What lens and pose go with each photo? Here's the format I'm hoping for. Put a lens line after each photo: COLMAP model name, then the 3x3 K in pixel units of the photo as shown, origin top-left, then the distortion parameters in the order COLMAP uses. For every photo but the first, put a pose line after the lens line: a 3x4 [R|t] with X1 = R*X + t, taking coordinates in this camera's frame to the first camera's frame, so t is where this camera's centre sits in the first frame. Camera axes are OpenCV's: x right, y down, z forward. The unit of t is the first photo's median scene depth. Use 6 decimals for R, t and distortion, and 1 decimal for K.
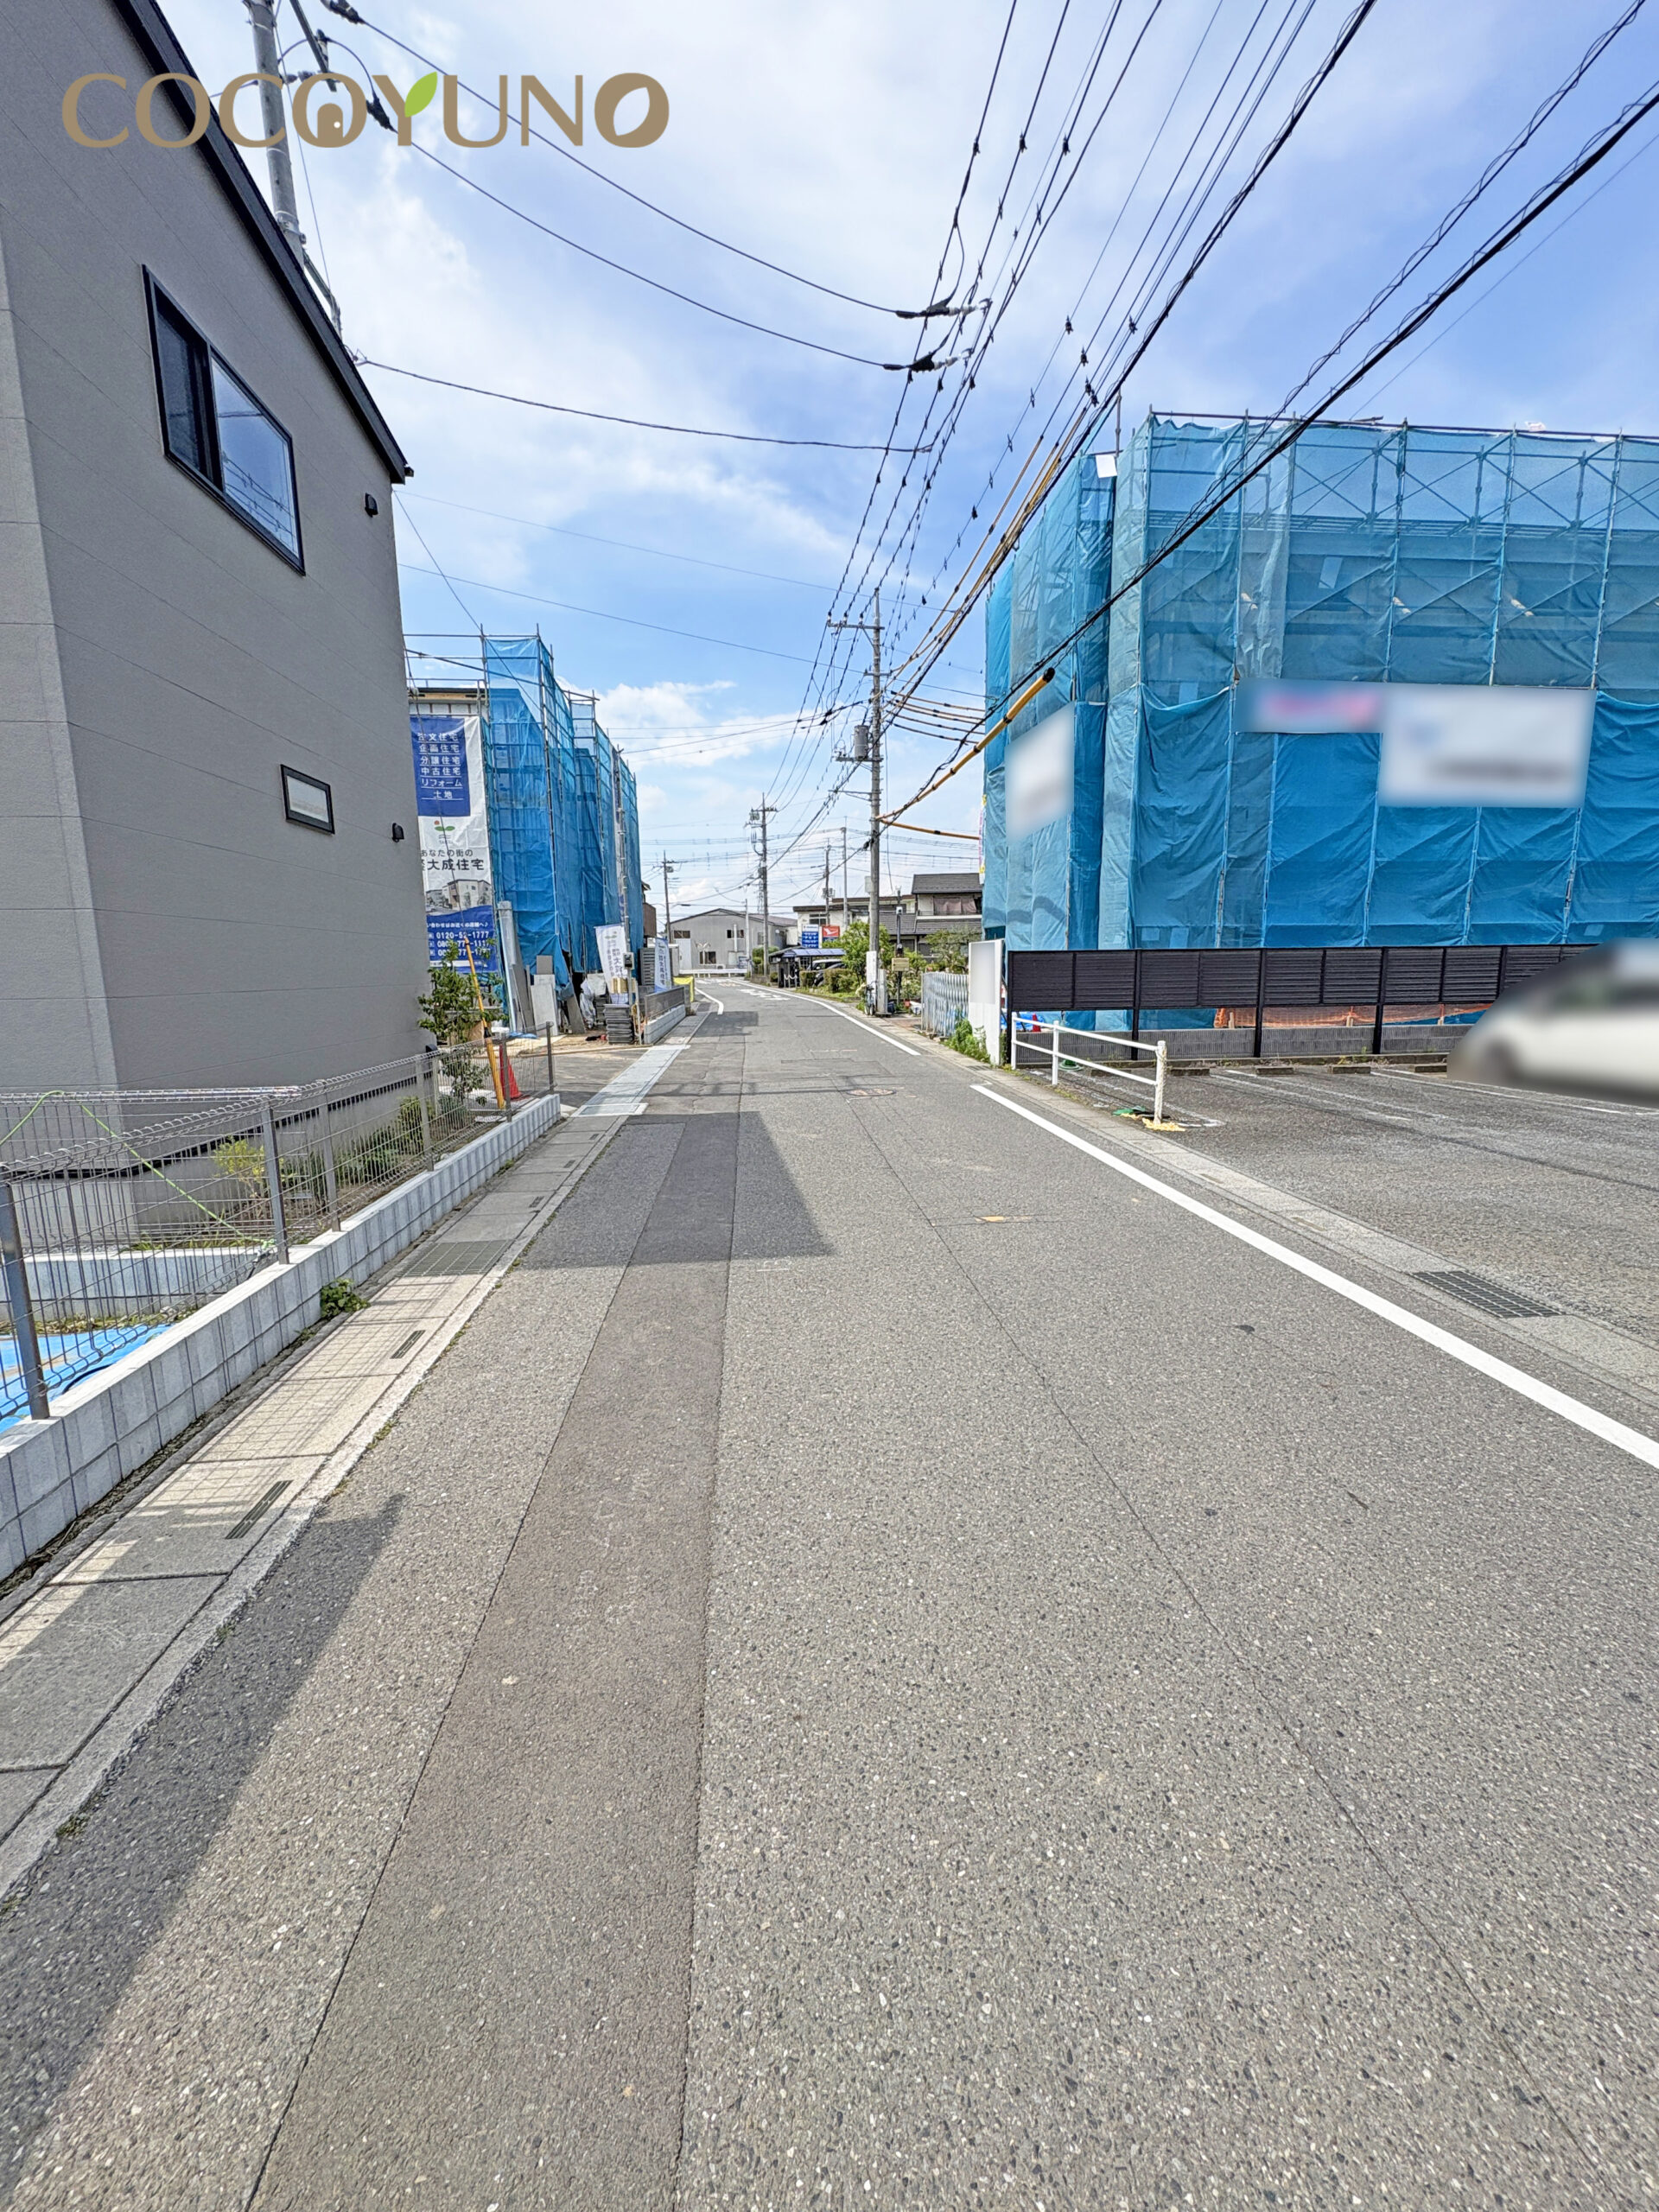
lens RADIAL K [[878.3, 0, 828.5], [0, 878.3, 1105.7], [0, 0, 1]] dist [-0.000518, 0.000342]
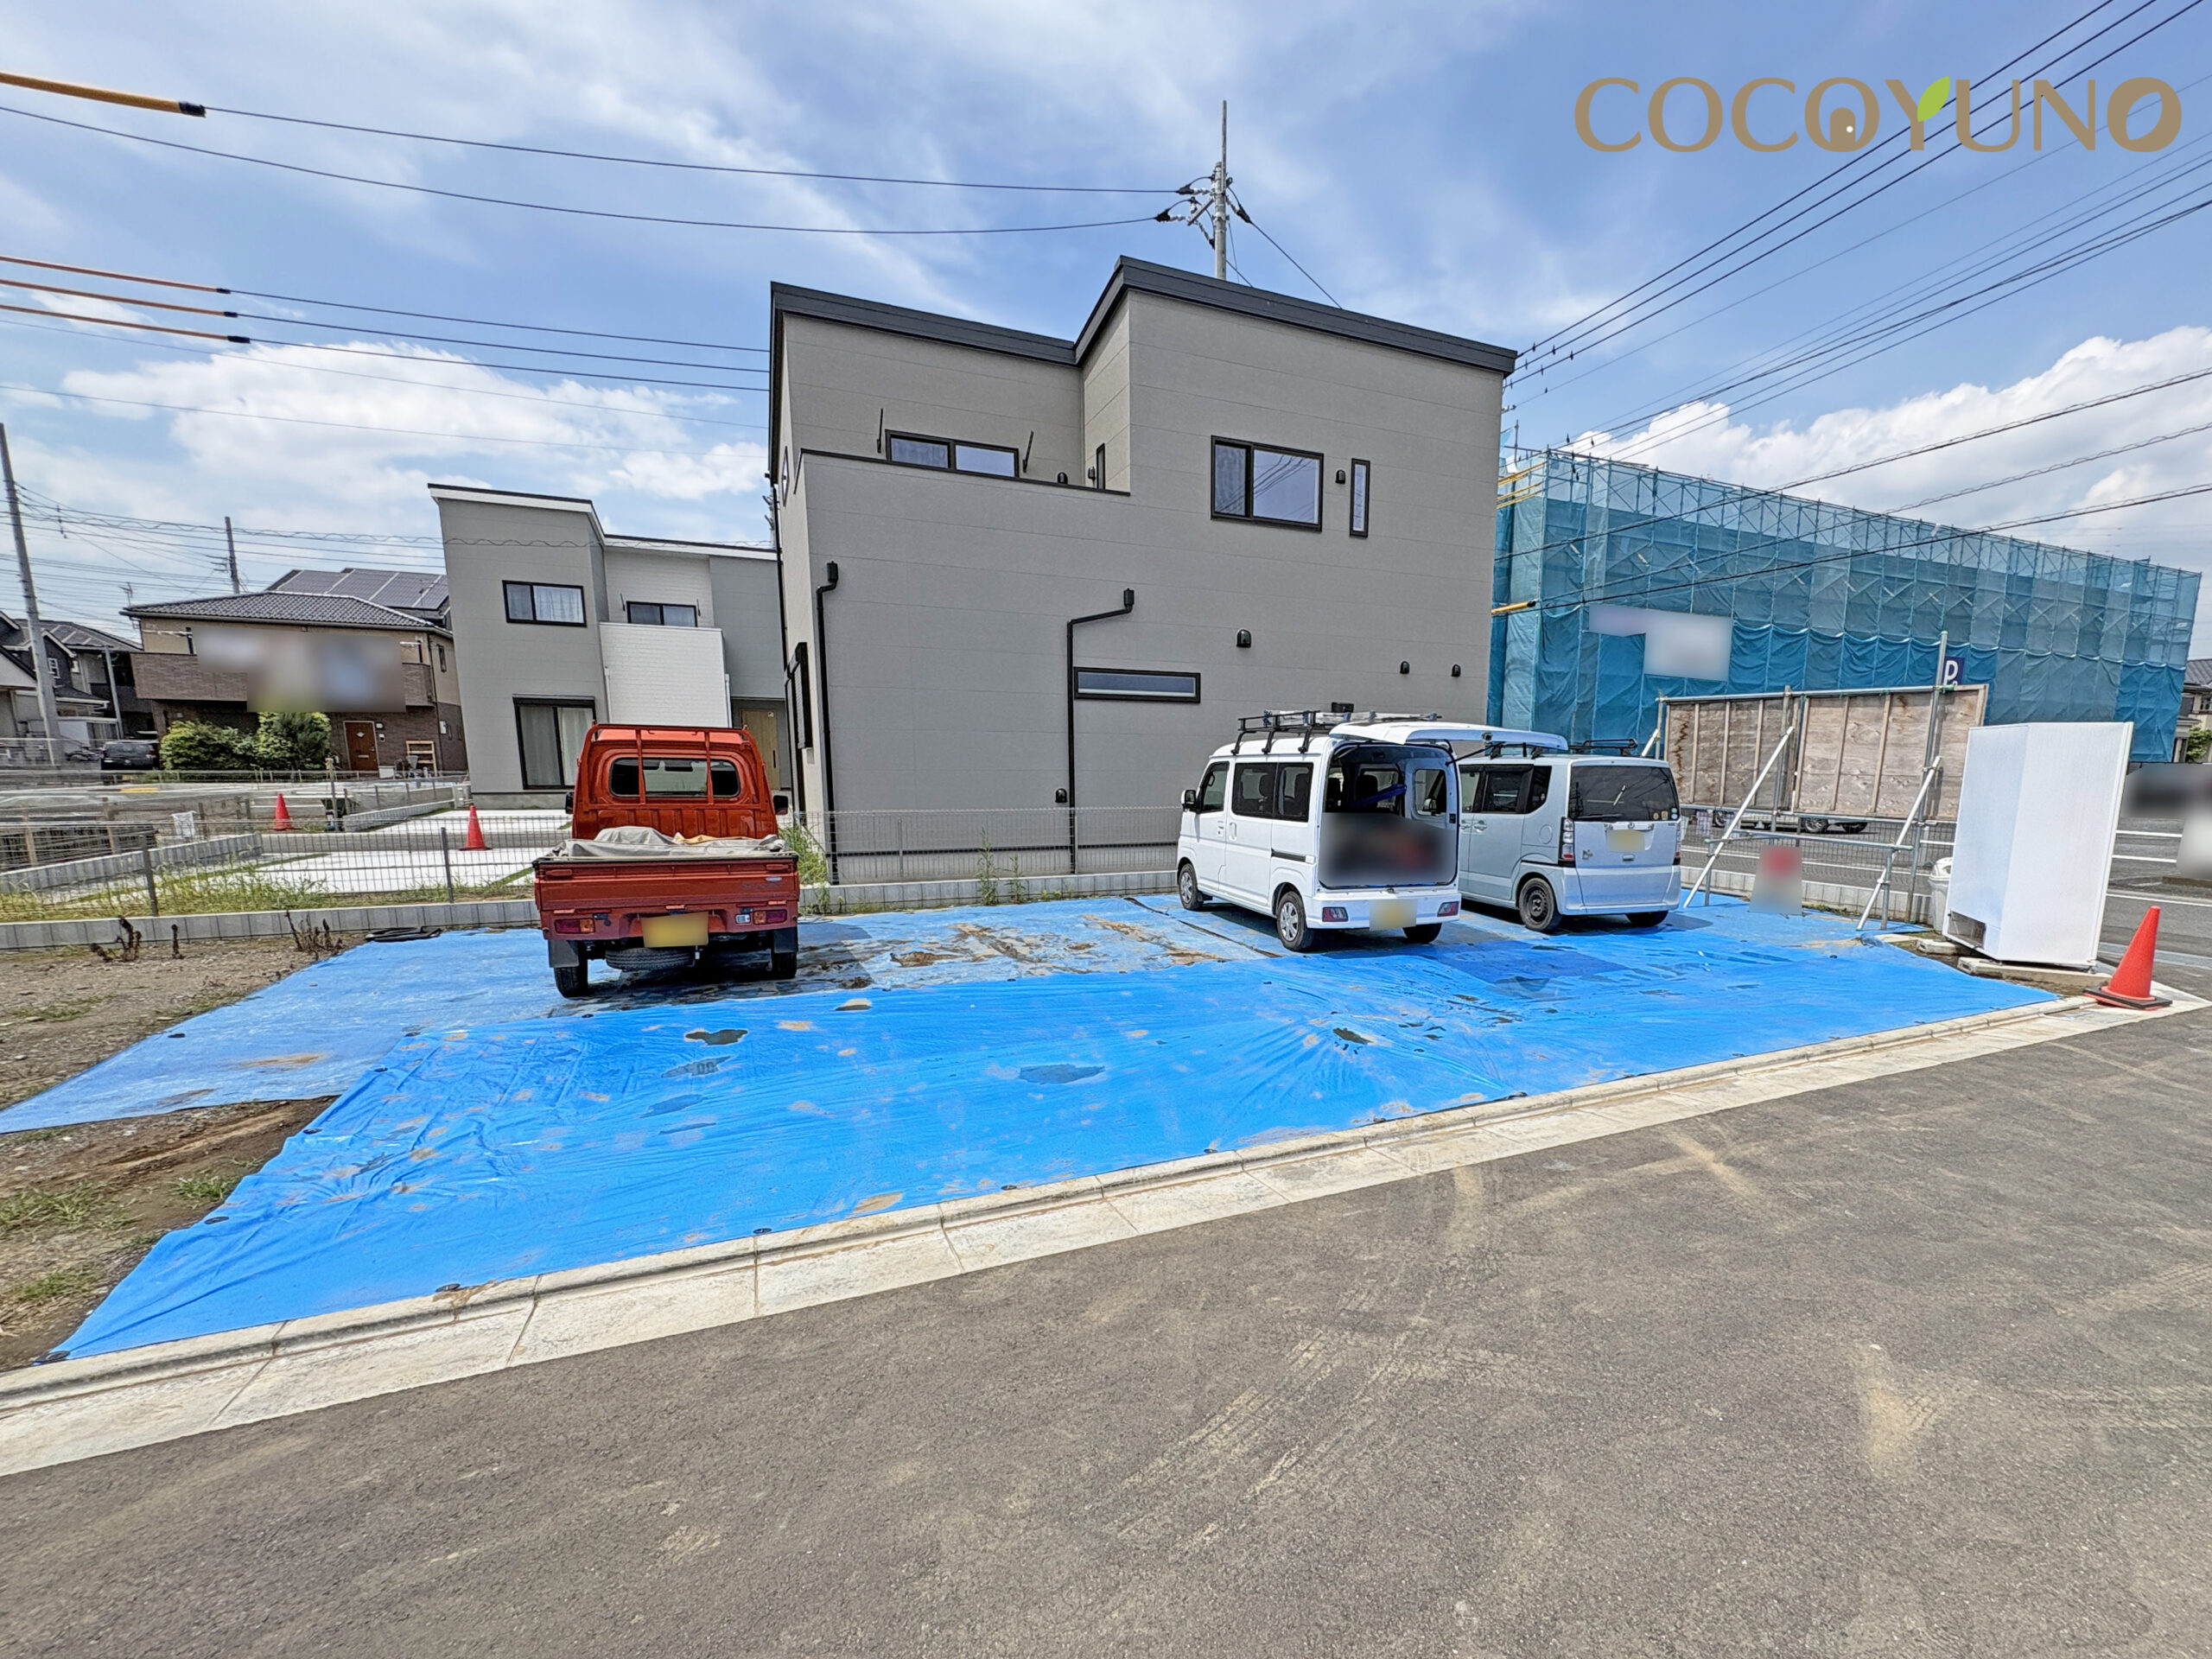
lens RADIAL K [[970.1, 0, 1223.3], [0, 970.1, 917.5], [0, 0, 1]] dist [0.001039, -0.000123]
pose [[0.935370, -0.036266, 0.351806, -0.877628], [0.034170, 0.999342, 0.012168, 0.092750], [-0.352016, 0.000640, 0.935994, -0.536829]]
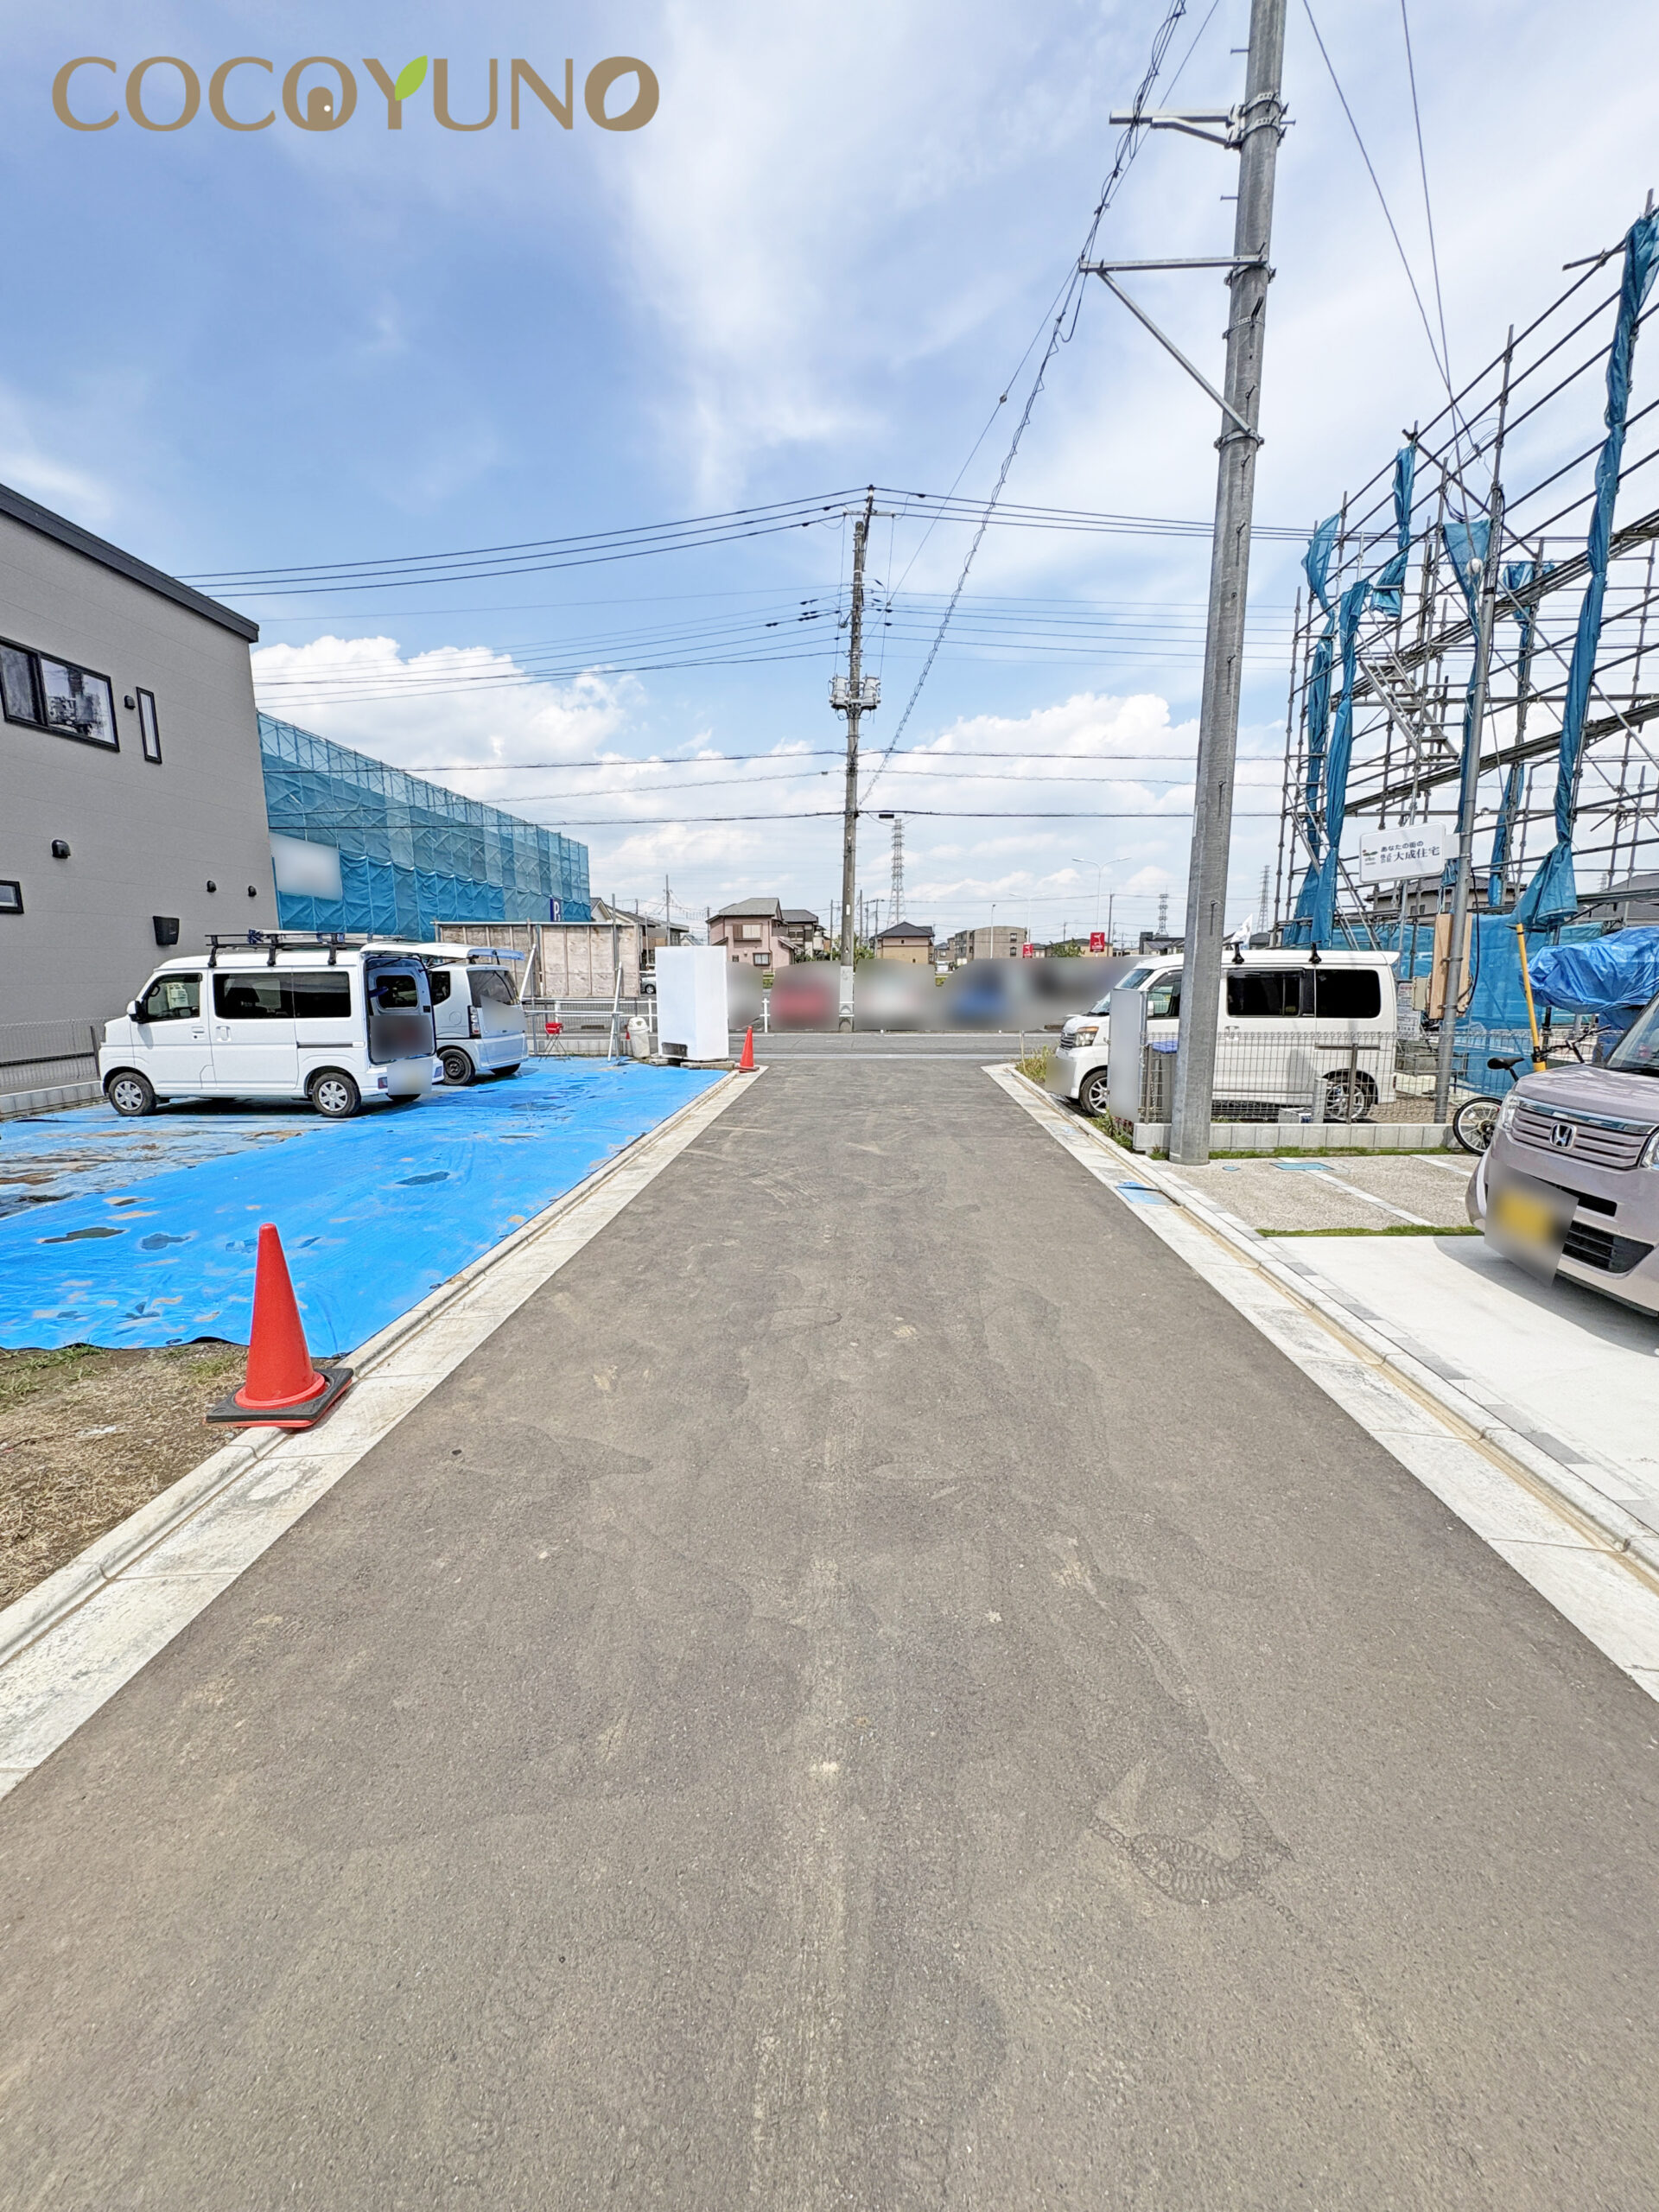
lens RADIAL K [[878.3, 0, 829.3], [0, 878.3, 1104.9], [0, 0, 1]] dist [-0.000518, 0.000342]
pose [[0.136779, -0.145254, 0.979894, -1.245644], [0.159078, 0.979574, 0.123001, 0.087812], [-0.977745, 0.139056, 0.157092, -0.483390]]
